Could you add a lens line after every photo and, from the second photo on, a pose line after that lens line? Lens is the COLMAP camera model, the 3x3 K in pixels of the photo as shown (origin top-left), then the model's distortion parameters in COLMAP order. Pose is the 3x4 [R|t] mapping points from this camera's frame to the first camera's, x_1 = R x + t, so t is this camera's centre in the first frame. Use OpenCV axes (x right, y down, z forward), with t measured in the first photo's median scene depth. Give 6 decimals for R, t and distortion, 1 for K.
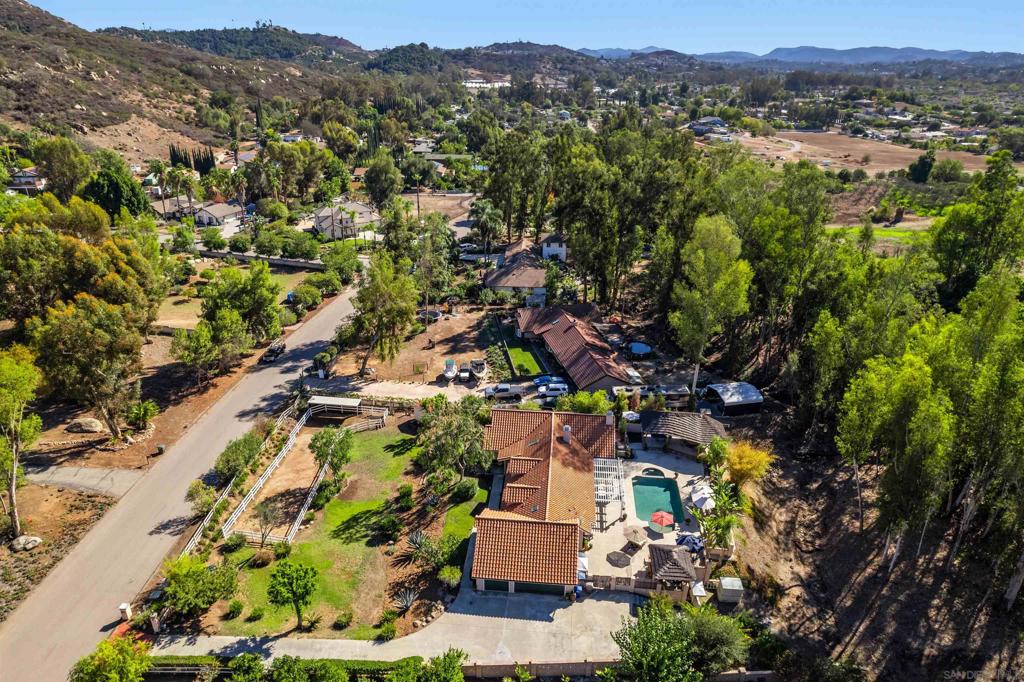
lens RADIAL K [[644.6, 0, 512.0], [0, 644.6, 341.0], [0, 0, 1]] dist [-0.056226, 0.050887]
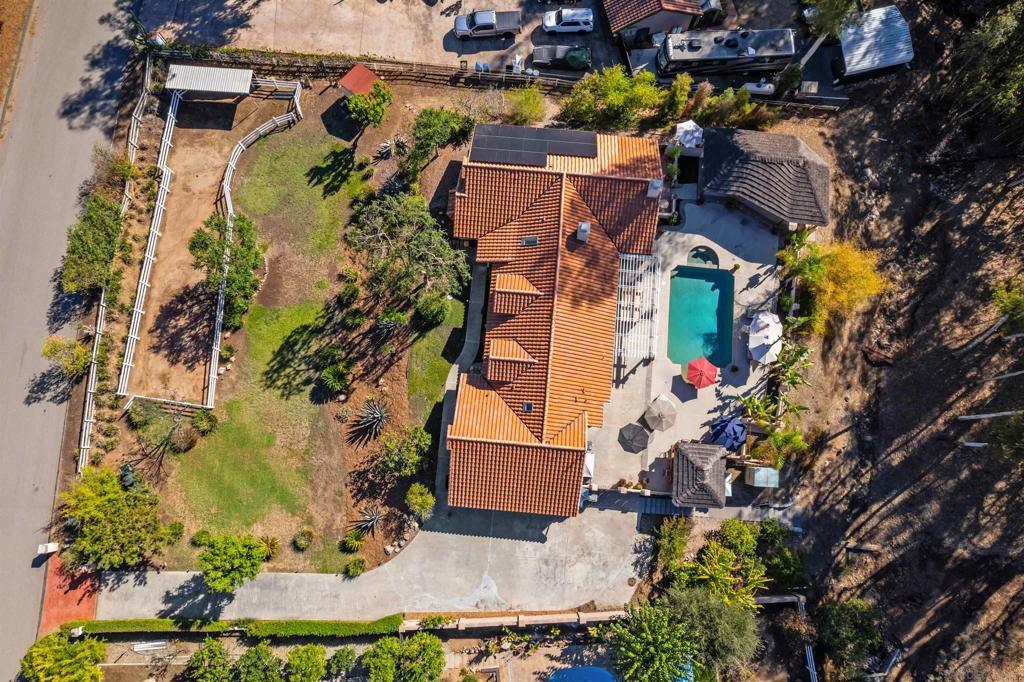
lens RADIAL K [[644.6, 0, 512.0], [0, 644.6, 341.0], [0, 0, 1]] dist [-0.056226, 0.050887]
pose [[0.999976, -0.003813, -0.005820, 0.020485], [0.006957, 0.564681, 0.825280, -0.359735], [0.000139, -0.825300, 0.564694, 0.616171]]
